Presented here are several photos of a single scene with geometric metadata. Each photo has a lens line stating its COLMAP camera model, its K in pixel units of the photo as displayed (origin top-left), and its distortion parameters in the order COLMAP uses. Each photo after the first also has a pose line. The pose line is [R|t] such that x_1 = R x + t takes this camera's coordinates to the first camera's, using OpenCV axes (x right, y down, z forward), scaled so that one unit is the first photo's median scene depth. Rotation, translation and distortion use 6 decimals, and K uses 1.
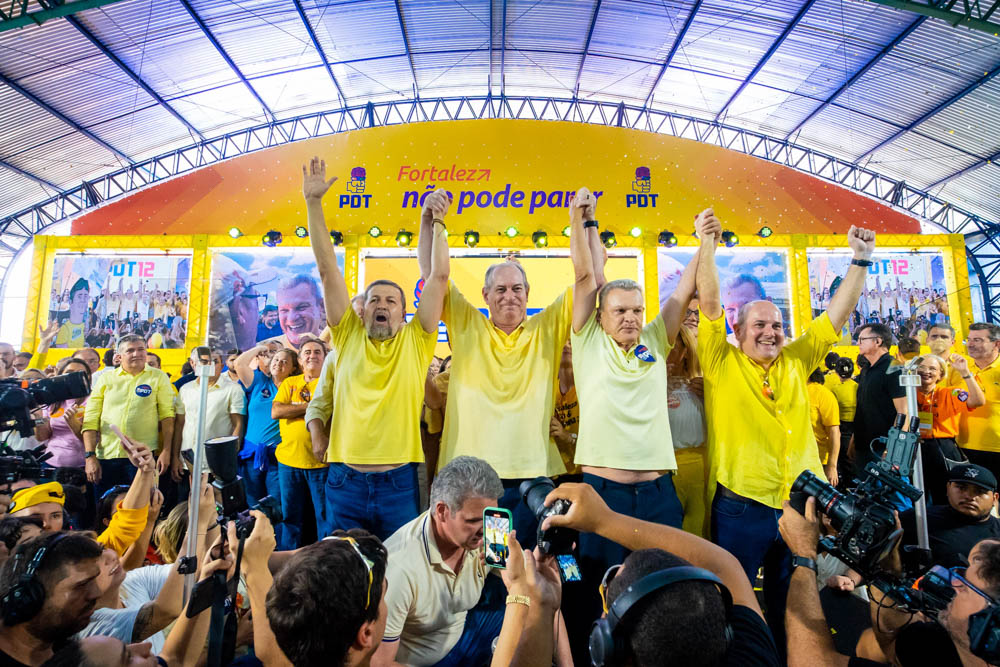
lens RADIAL K [[568.2, 0, 501.2], [0, 568.2, 329.6], [0, 0, 1]] dist [-0.034398, 0.026830]
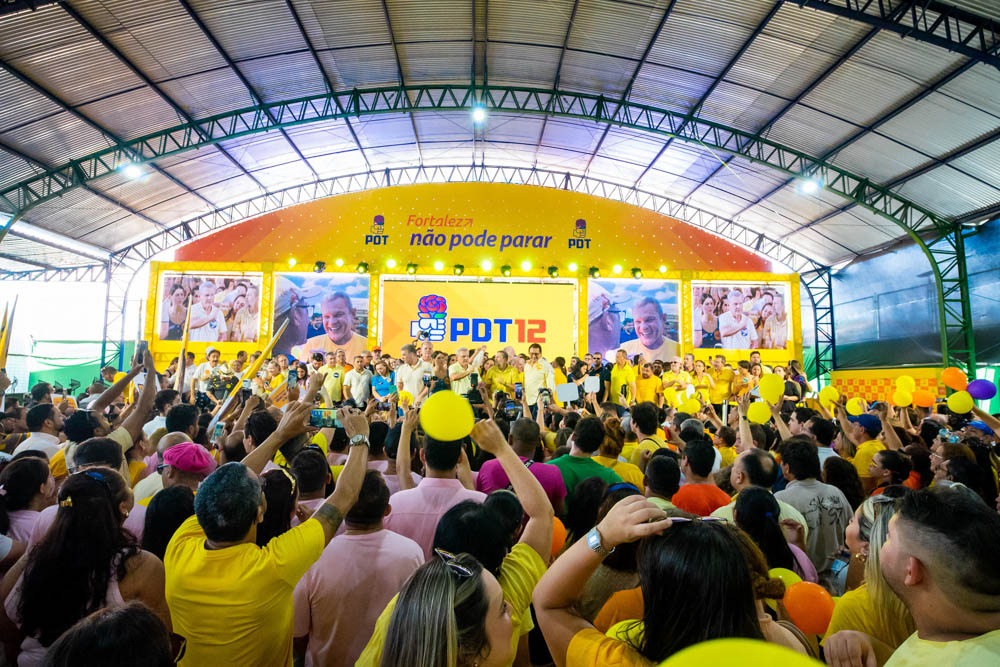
lens RADIAL K [[555.3, 0, 500.0], [0, 555.3, 333.5], [0, 0, 1]] dist [-0.035501, 0.027953]
pose [[0.999056, 0.020090, 0.038510, 0.000708], [-0.021572, 0.999027, 0.038475, -0.053259], [-0.037699, -0.039270, 0.998517, -0.397979]]
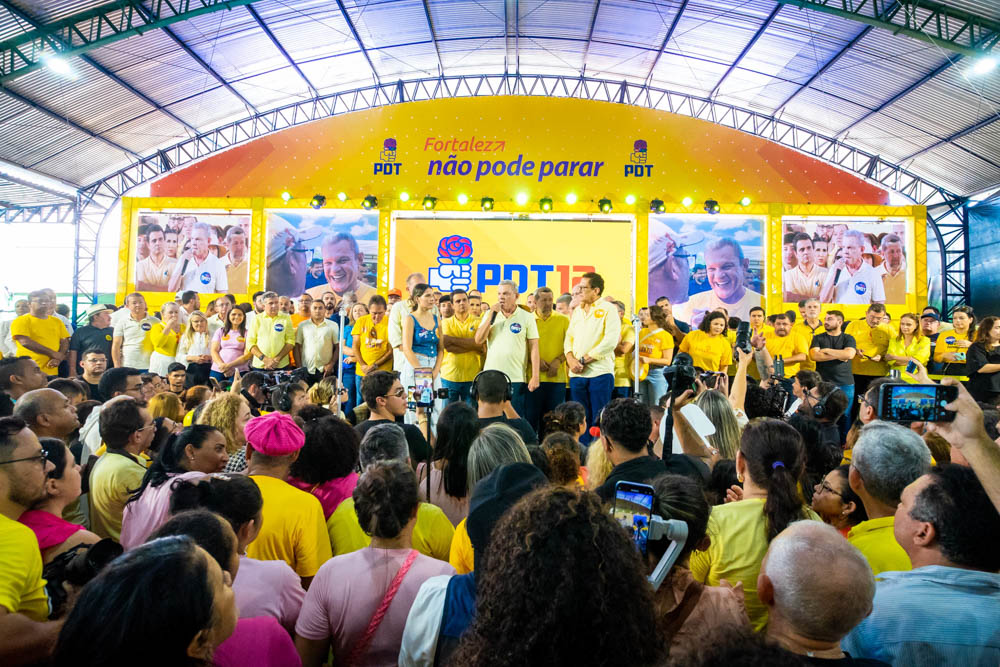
lens RADIAL K [[559.8, 0, 502.6], [0, 559.8, 329.1], [0, 0, 1]] dist [-0.038633, 0.028536]
pose [[0.999018, 0.022597, -0.038116, 0.027330], [-0.018956, 0.995455, 0.093330, -0.011761], [0.040052, -0.092516, 0.994905, -0.152603]]
